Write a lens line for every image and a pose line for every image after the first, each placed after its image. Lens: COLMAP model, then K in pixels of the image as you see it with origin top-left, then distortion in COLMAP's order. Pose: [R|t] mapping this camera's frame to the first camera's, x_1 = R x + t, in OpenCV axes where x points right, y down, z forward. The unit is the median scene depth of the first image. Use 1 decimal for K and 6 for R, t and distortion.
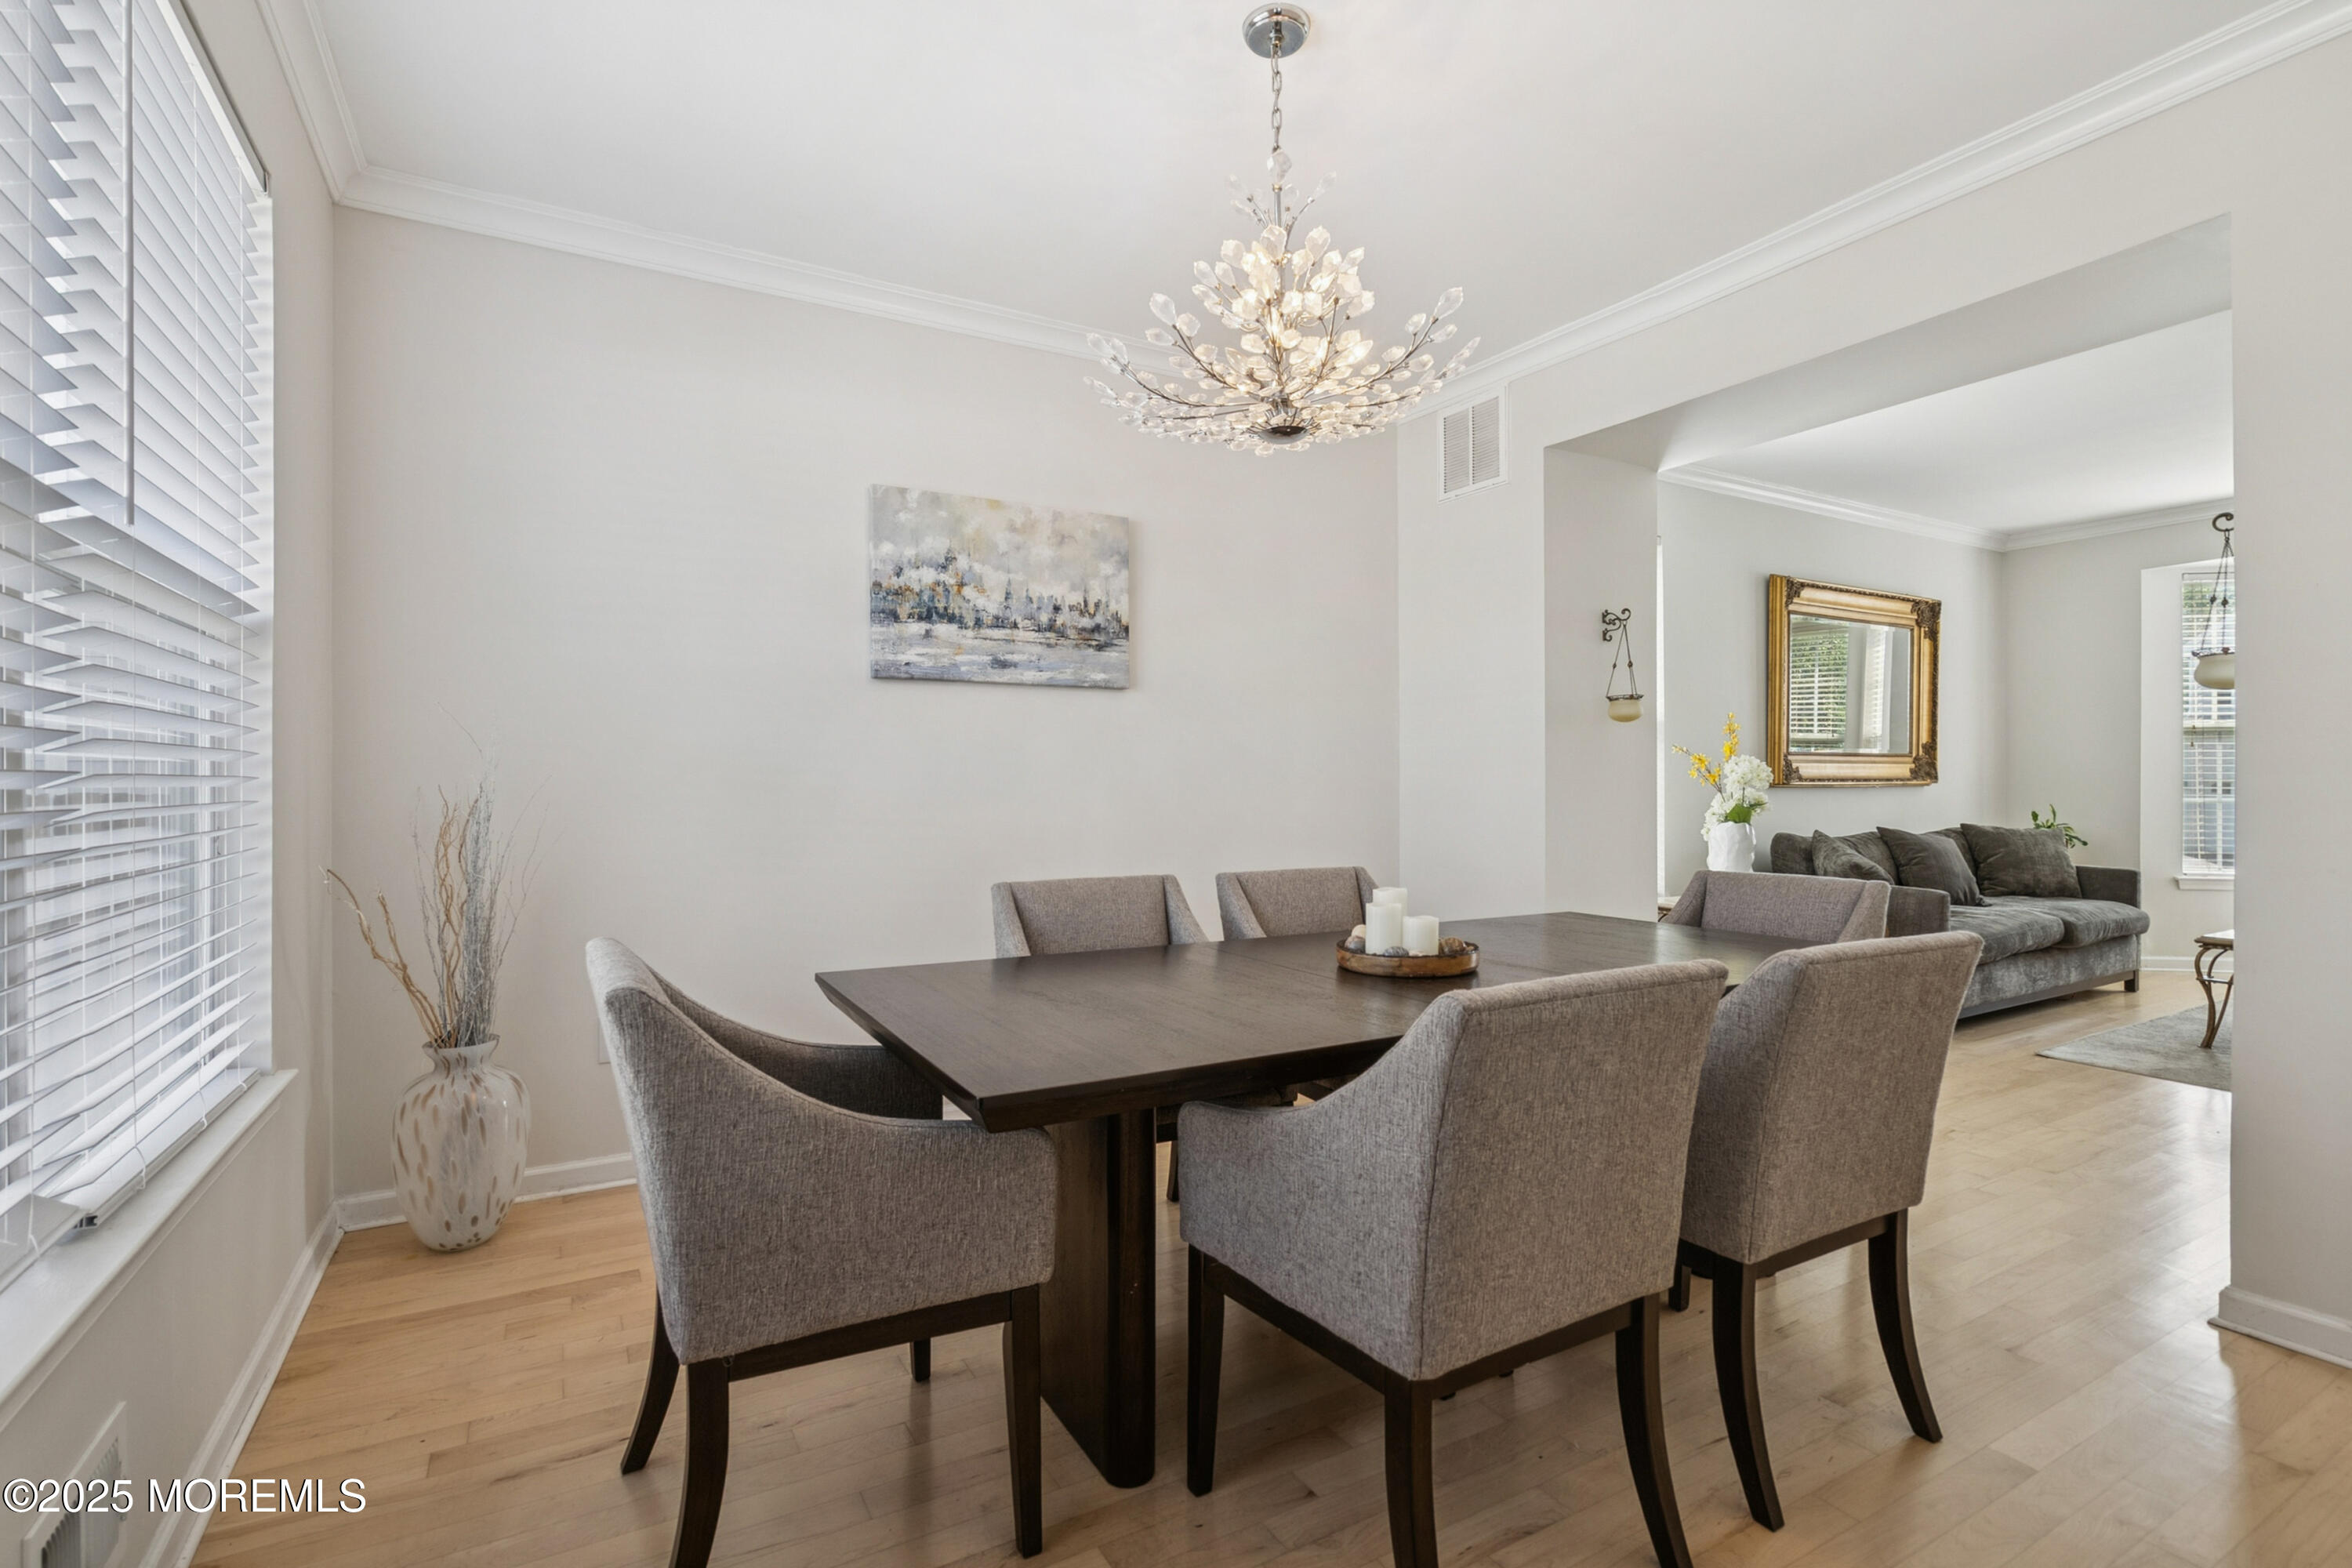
lens RADIAL K [[1106.5, 0, 1176.0], [0, 1106.5, 784.0], [0, 0, 1]] dist [-0.000165, 0.000050]
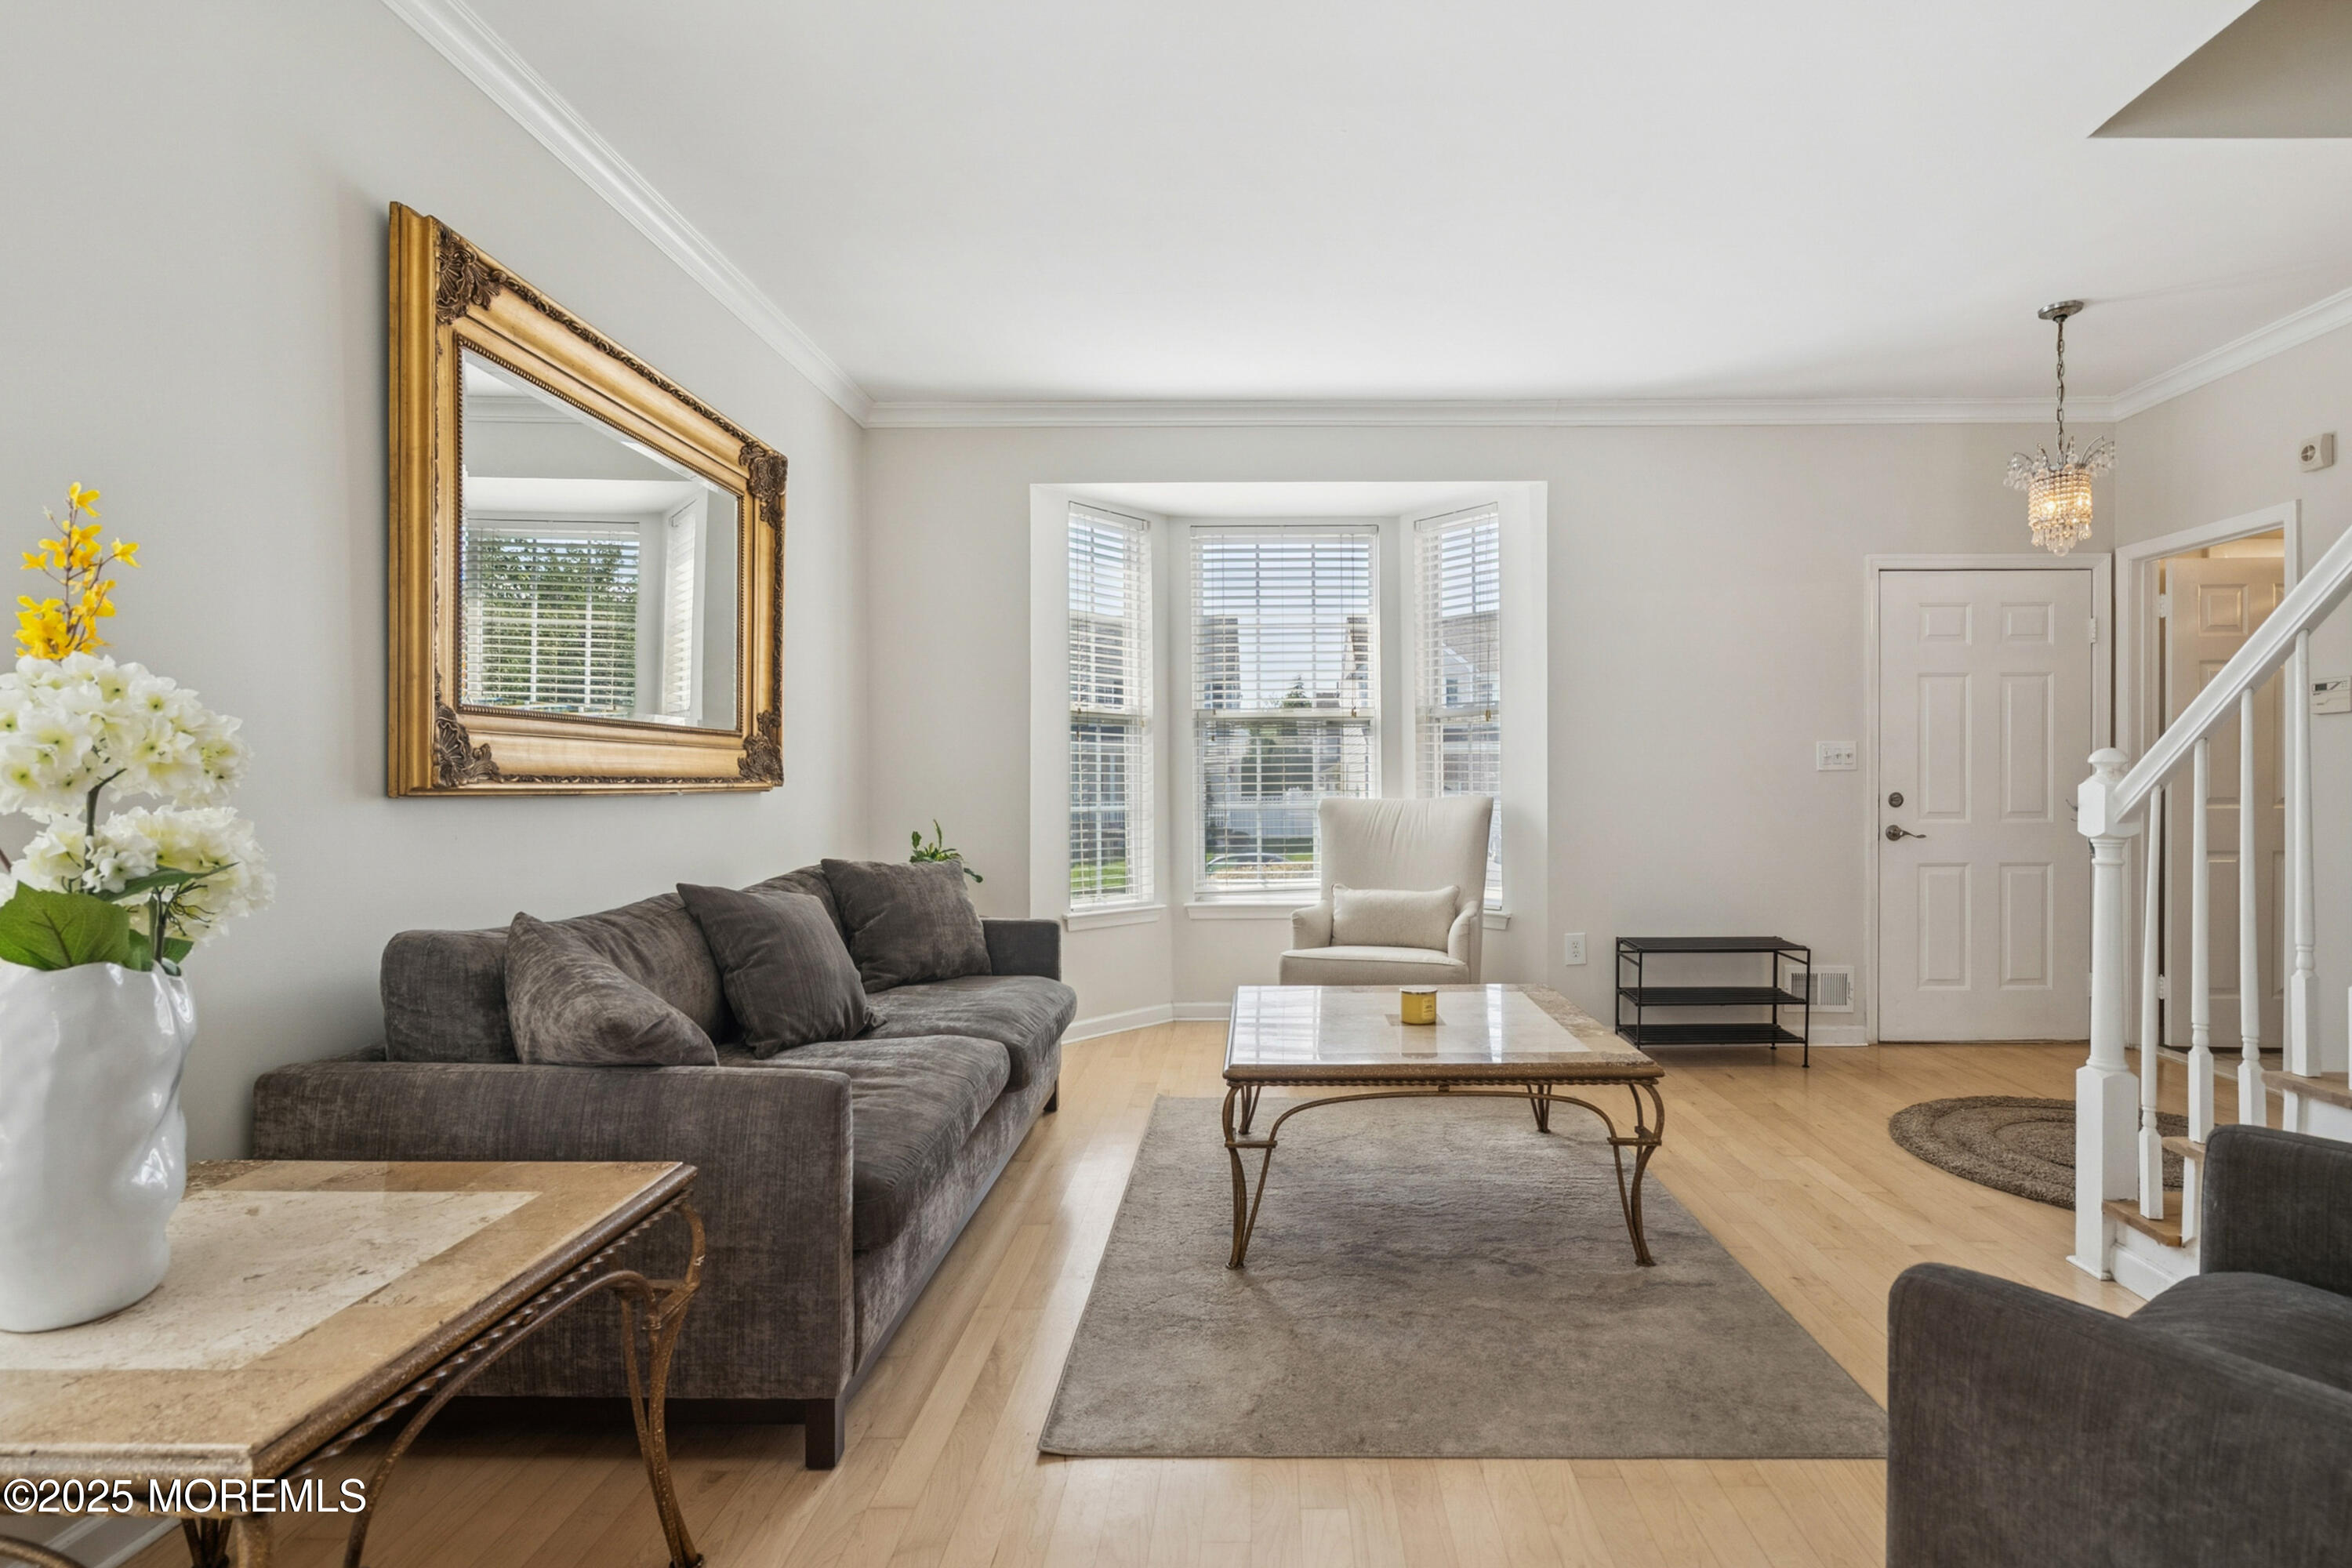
lens RADIAL K [[1089.2, 0, 1176.0], [0, 1089.2, 784.0], [0, 0, 1]] dist [0.028016, 0.000478]
pose [[0.554718, 0.001333, 0.832037, 0.363429], [0.003358, 0.999987, -0.003841, 0.000764], [-0.832032, 0.004924, 0.554706, 0.565641]]
